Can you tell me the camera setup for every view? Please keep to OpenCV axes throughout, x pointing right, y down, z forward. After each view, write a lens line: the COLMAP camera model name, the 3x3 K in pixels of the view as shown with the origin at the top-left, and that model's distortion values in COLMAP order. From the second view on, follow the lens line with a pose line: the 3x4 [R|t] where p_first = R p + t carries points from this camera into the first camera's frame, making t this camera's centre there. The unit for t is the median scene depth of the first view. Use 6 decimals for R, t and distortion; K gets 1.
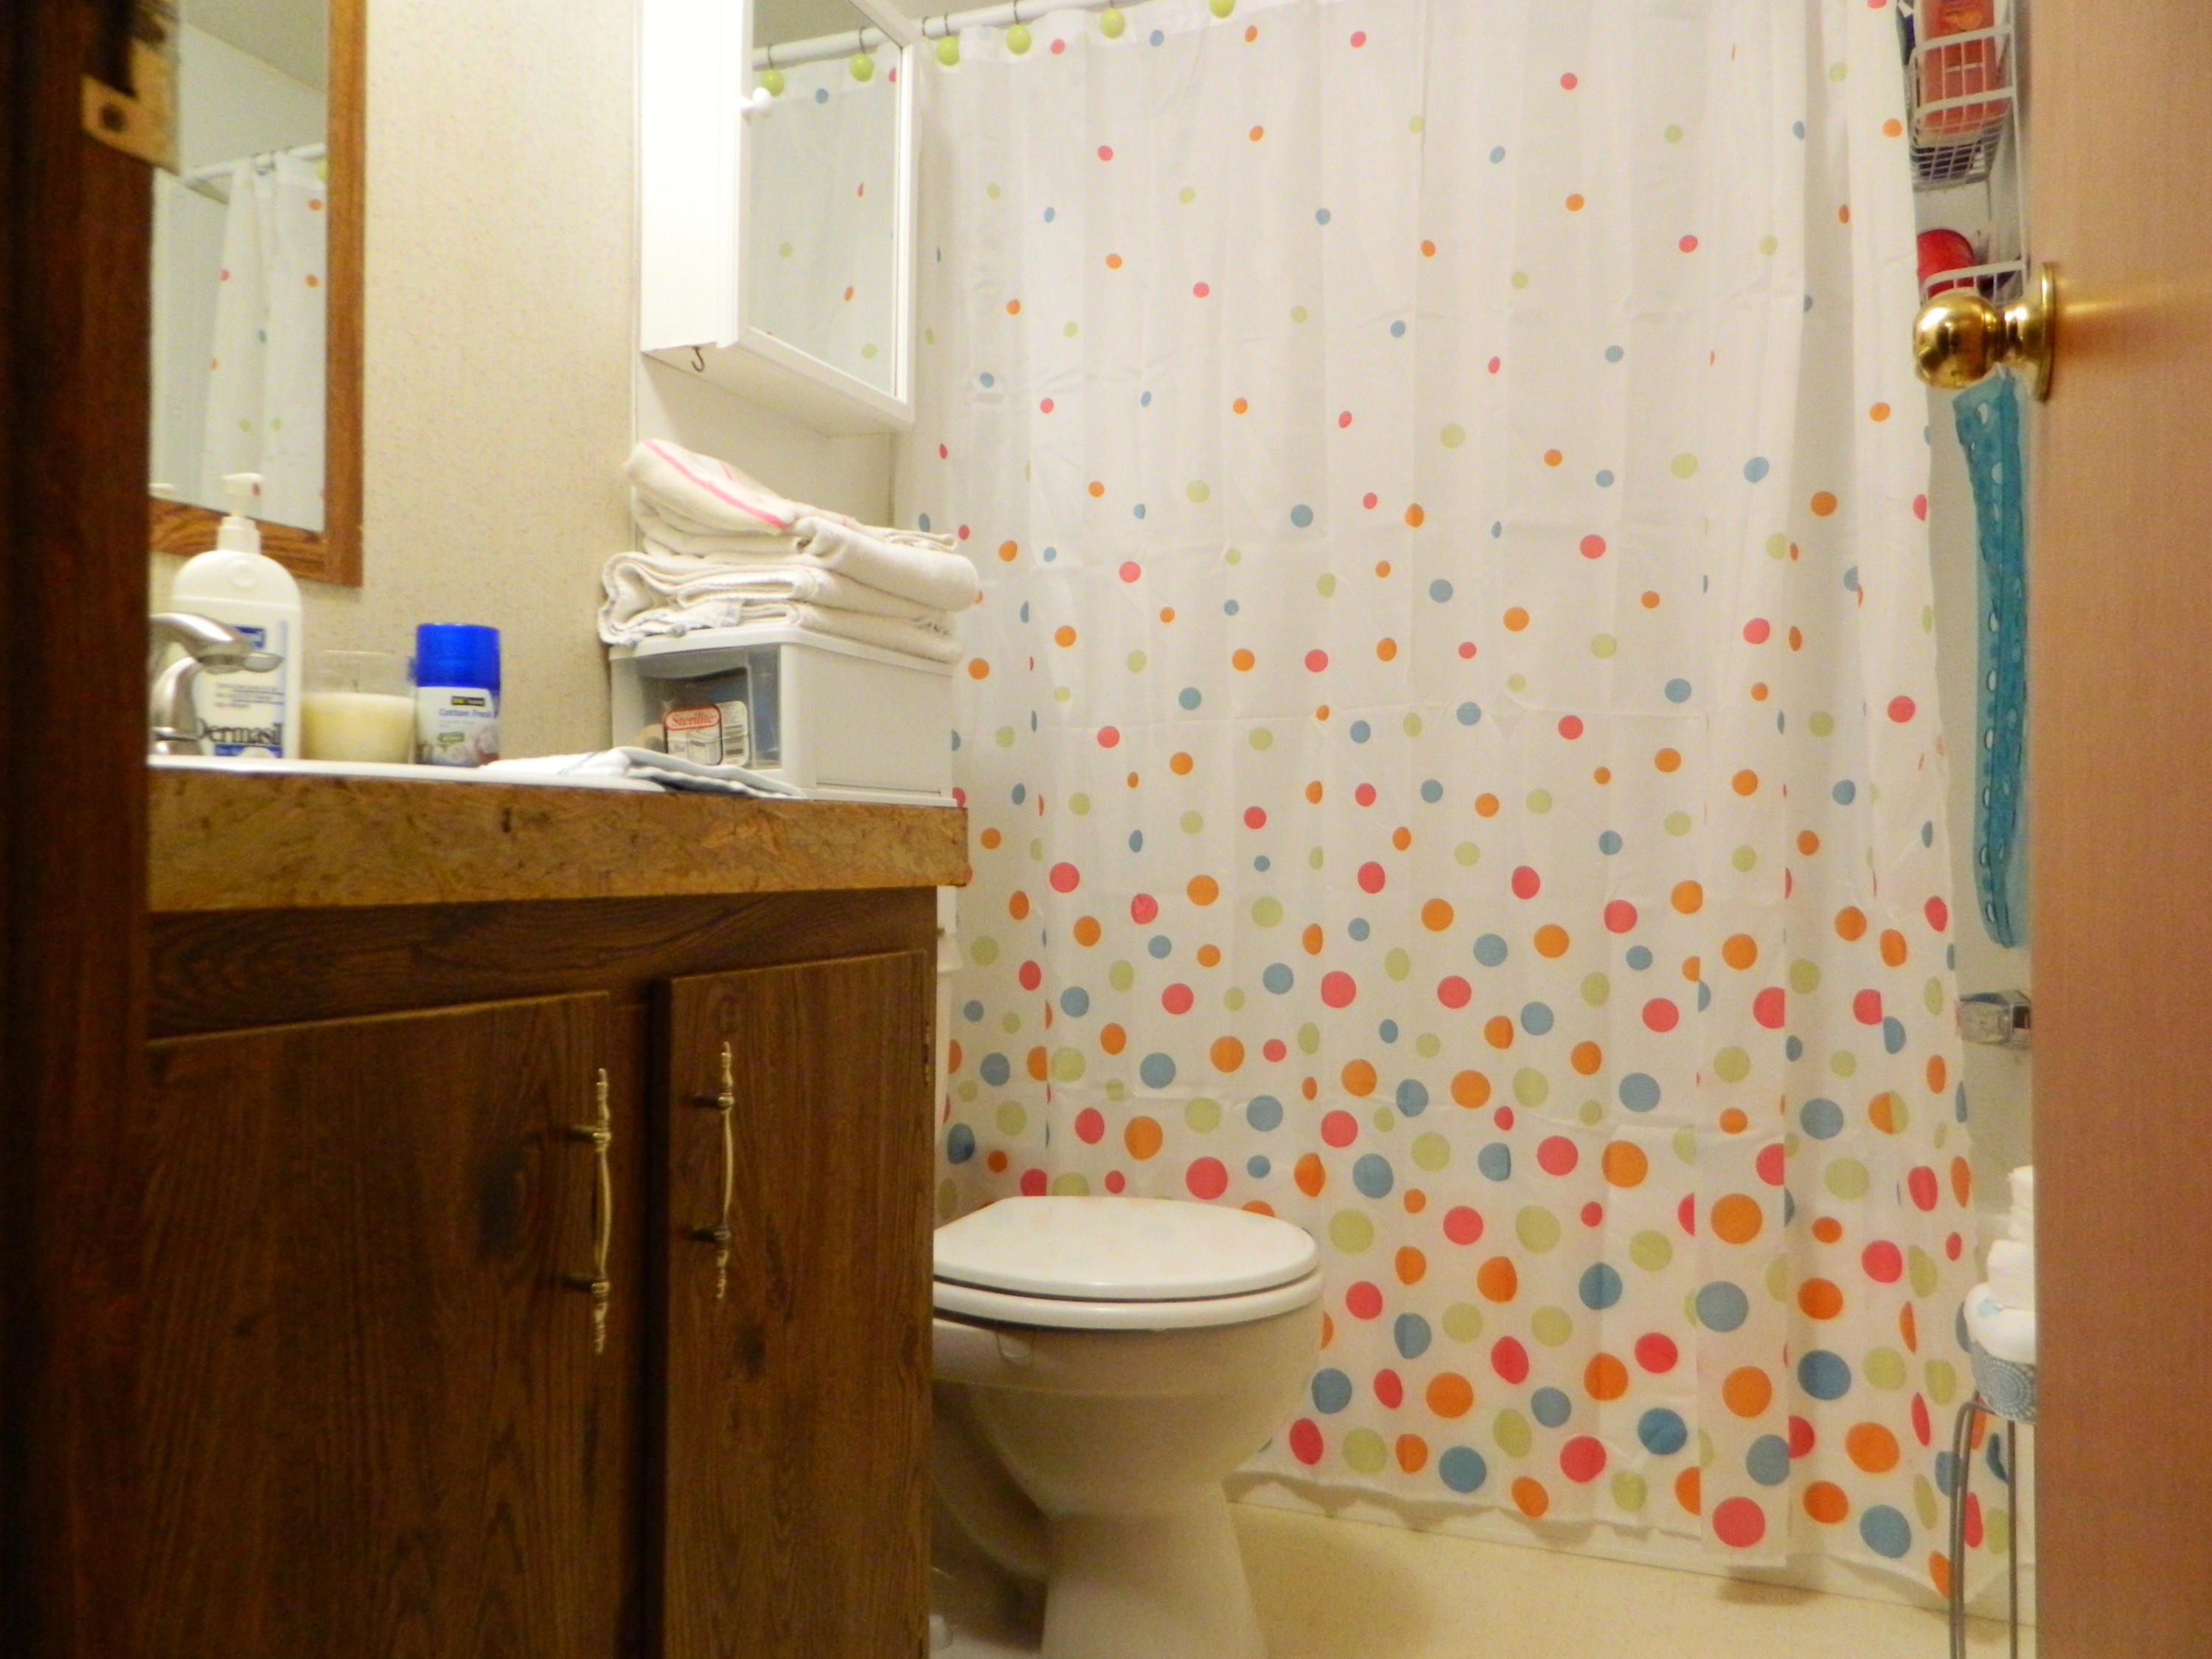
lens RADIAL K [[1668.8, 0, 1100.3], [0, 1668.8, 828.7], [0, 0, 1]] dist [0.022391, -0.014806]
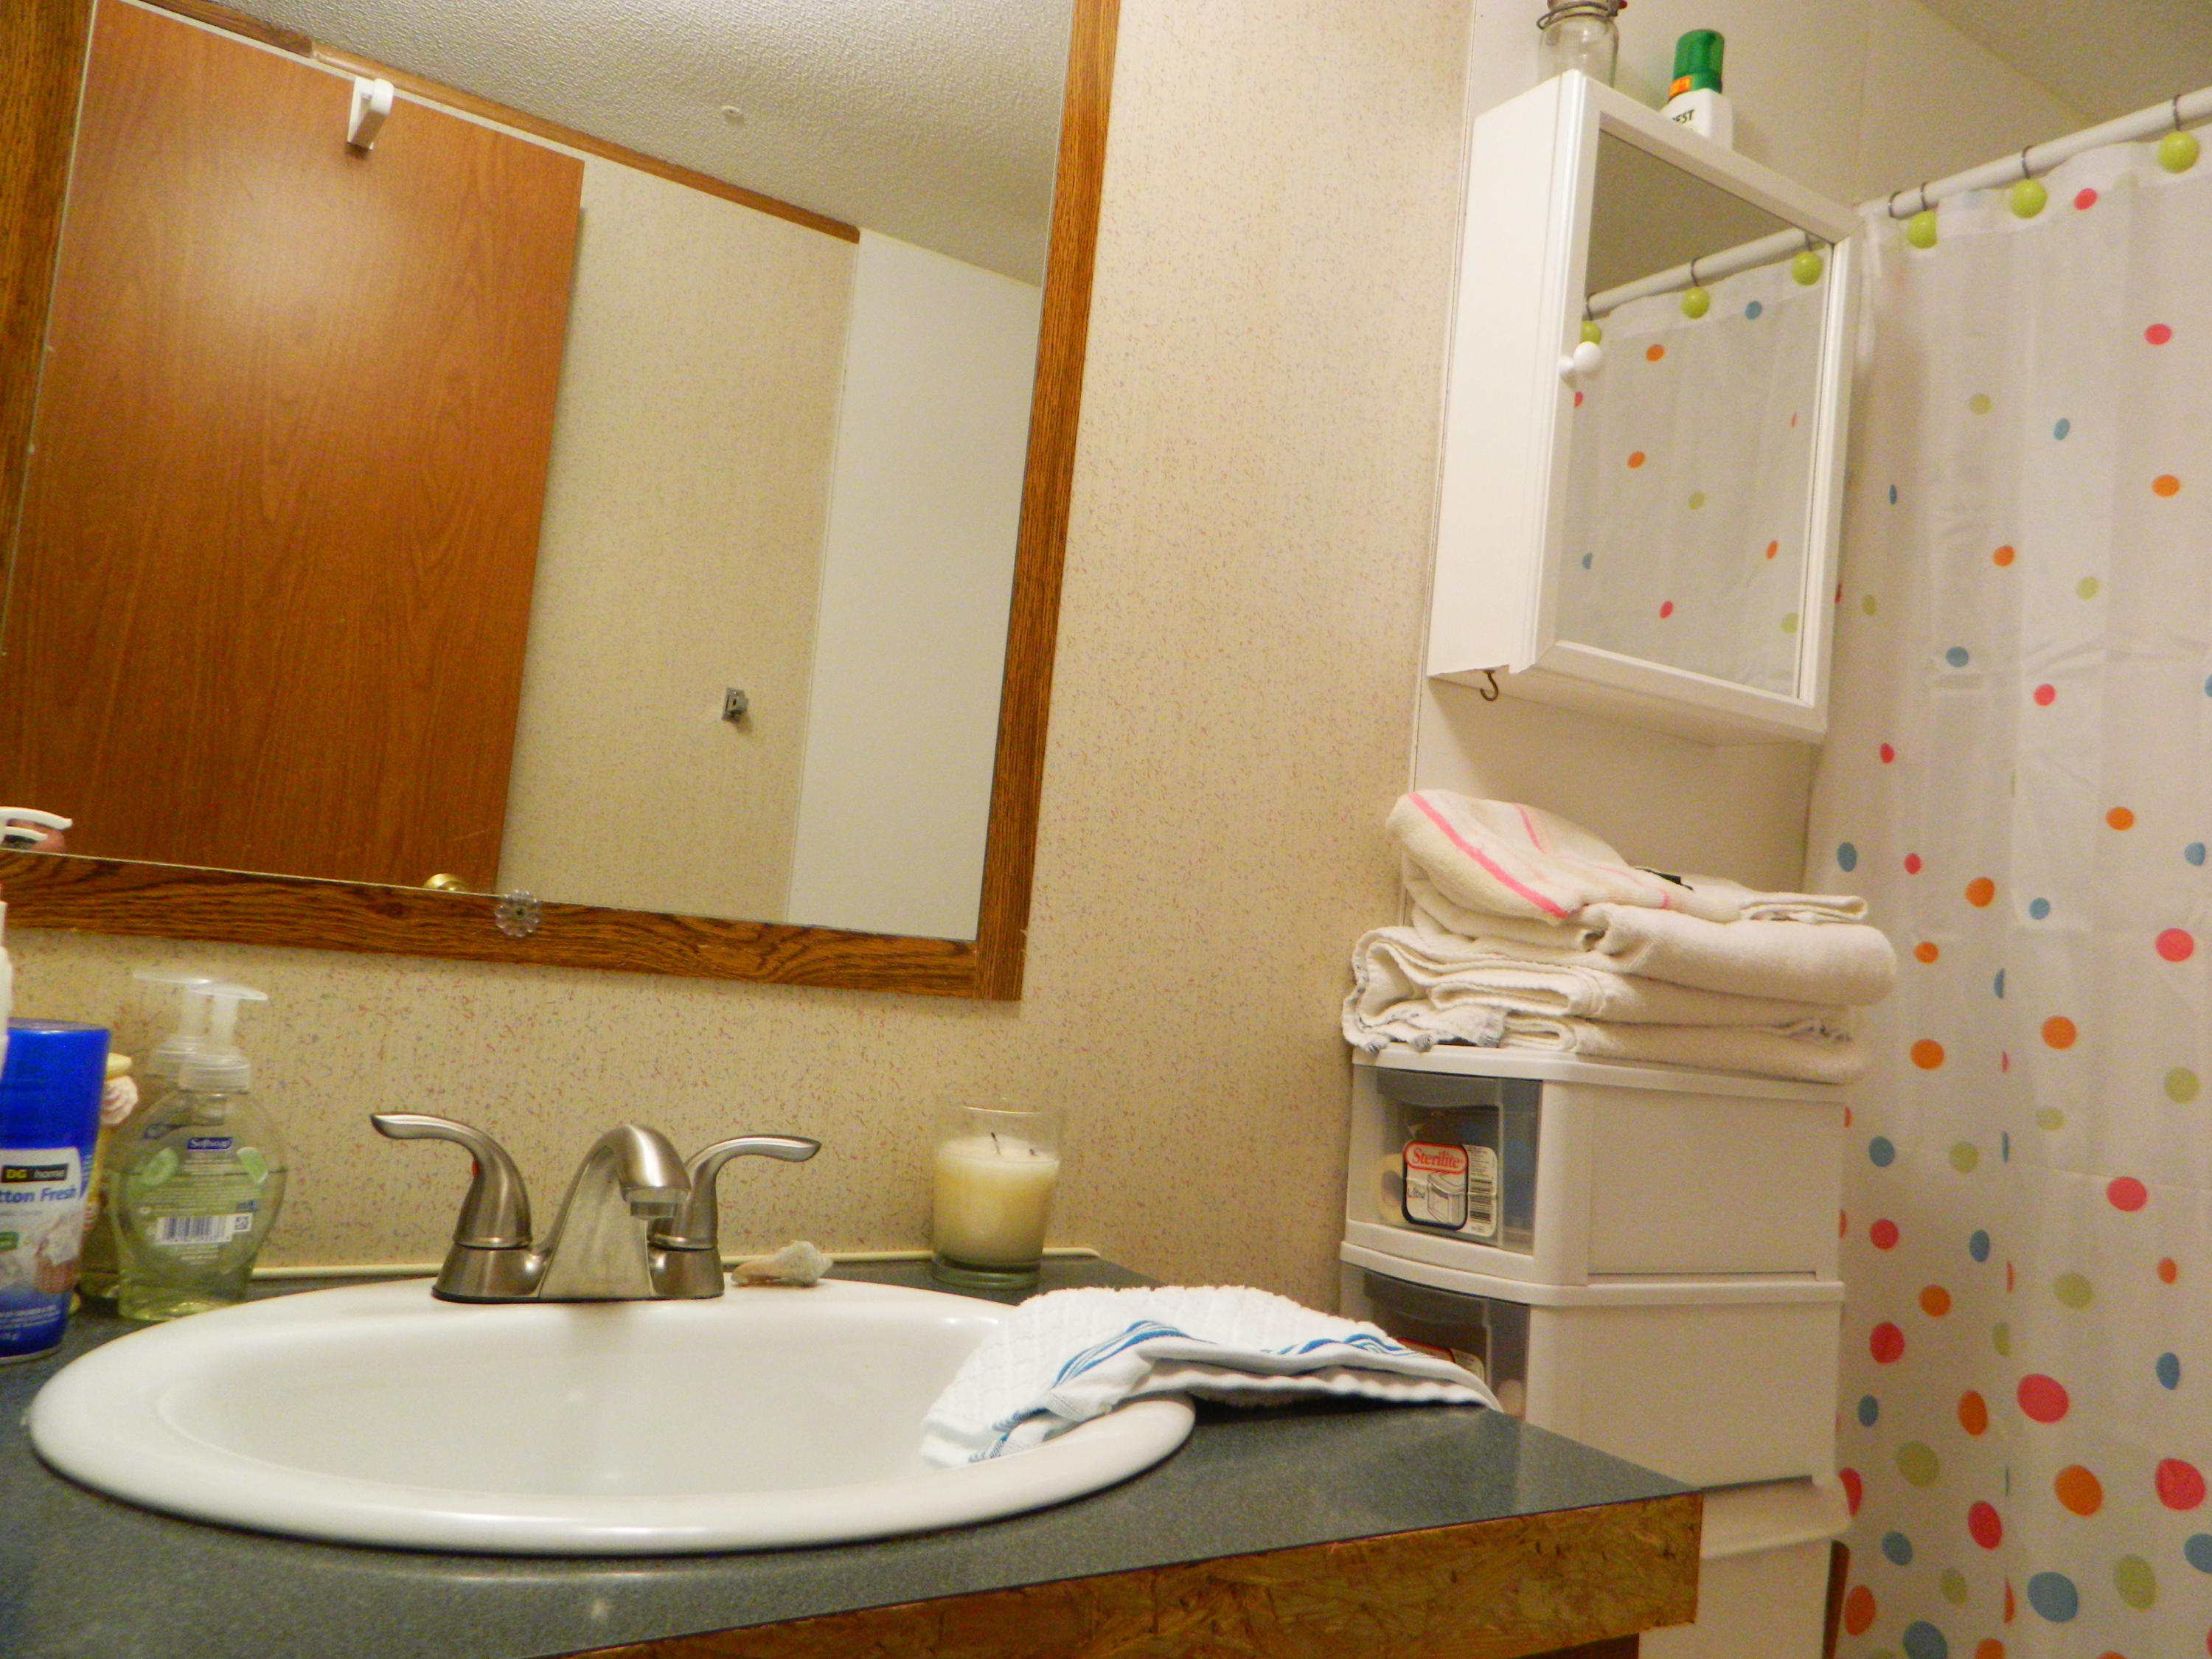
lens RADIAL K [[1668.8, 0, 1101.9], [0, 1668.8, 812.6], [0, 0, 1]] dist [0.022391, -0.014806]
pose [[0.815851, 0.023496, -0.577785, 0.066999], [-0.086911, 0.992807, -0.082349, -0.142067], [0.571694, 0.117400, 0.812024, 0.266464]]
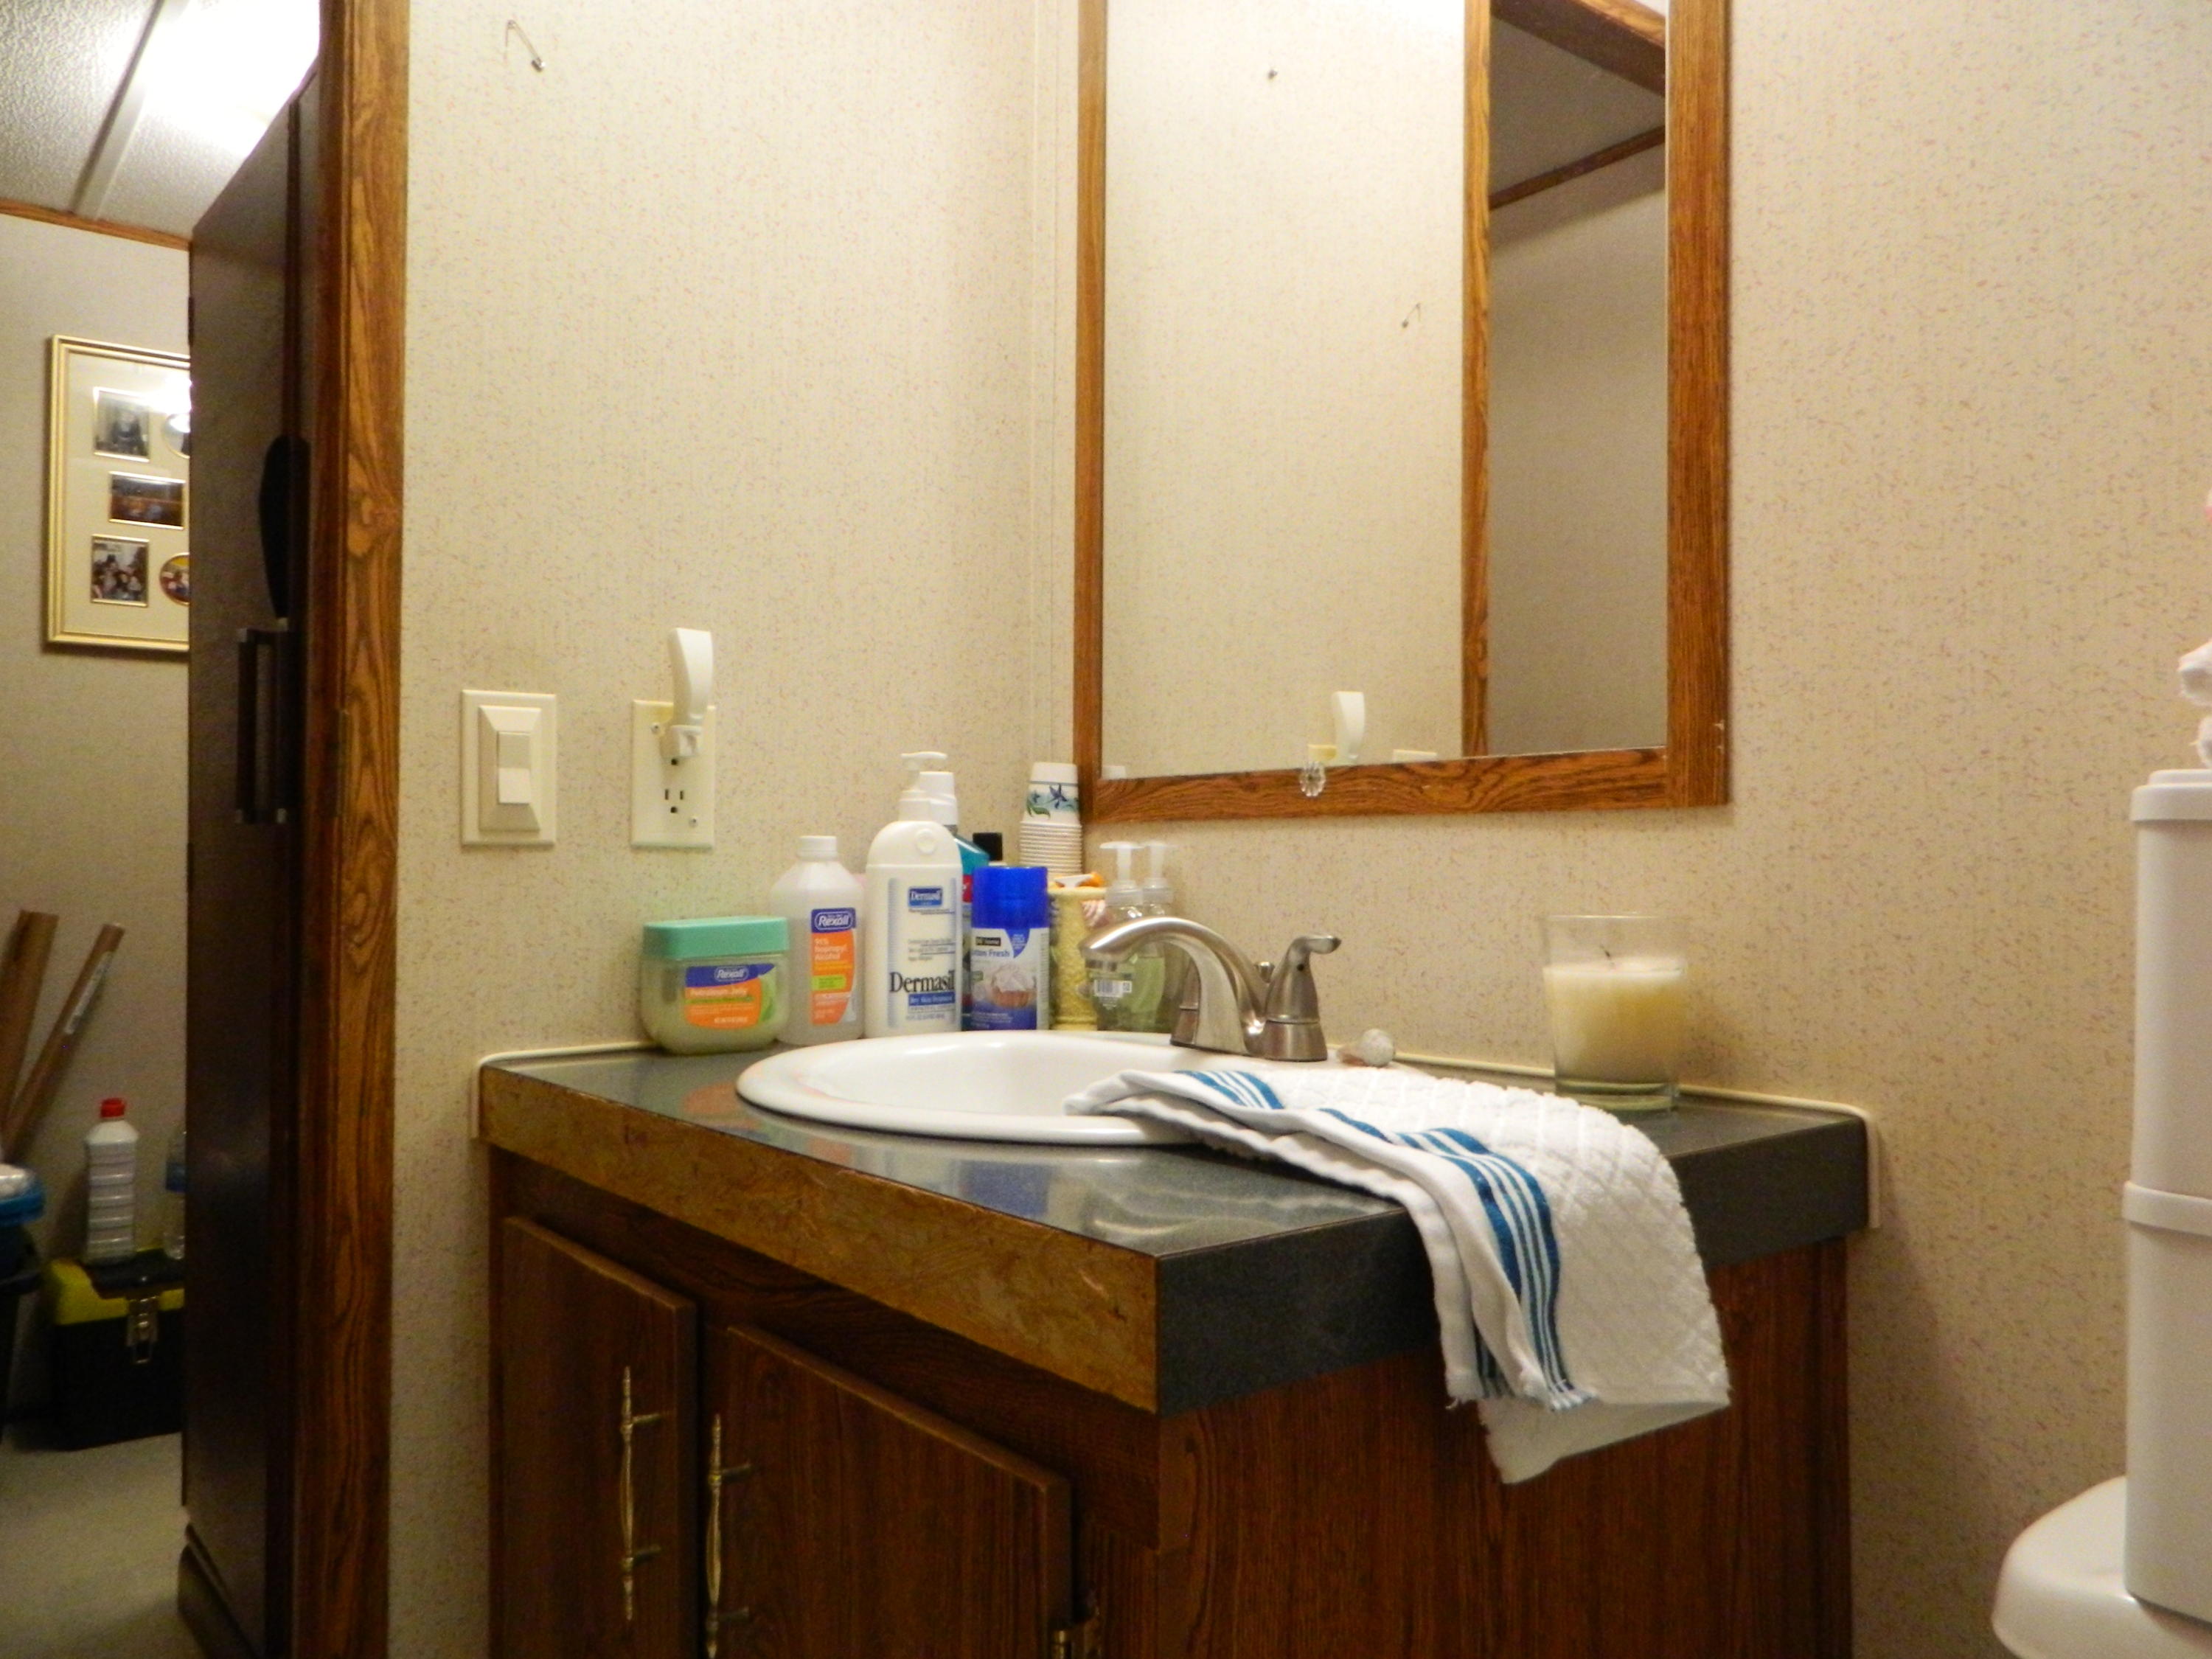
lens RADIAL K [[1668.8, 0, 1166.8], [0, 1668.8, 823.3], [0, 0, 1]] dist [0.022391, -0.014806]
pose [[-0.480334, -0.026899, -0.876673, 0.263674], [0.002062, 0.999492, -0.031798, -0.093008], [0.877083, -0.017082, -0.480034, 0.936936]]
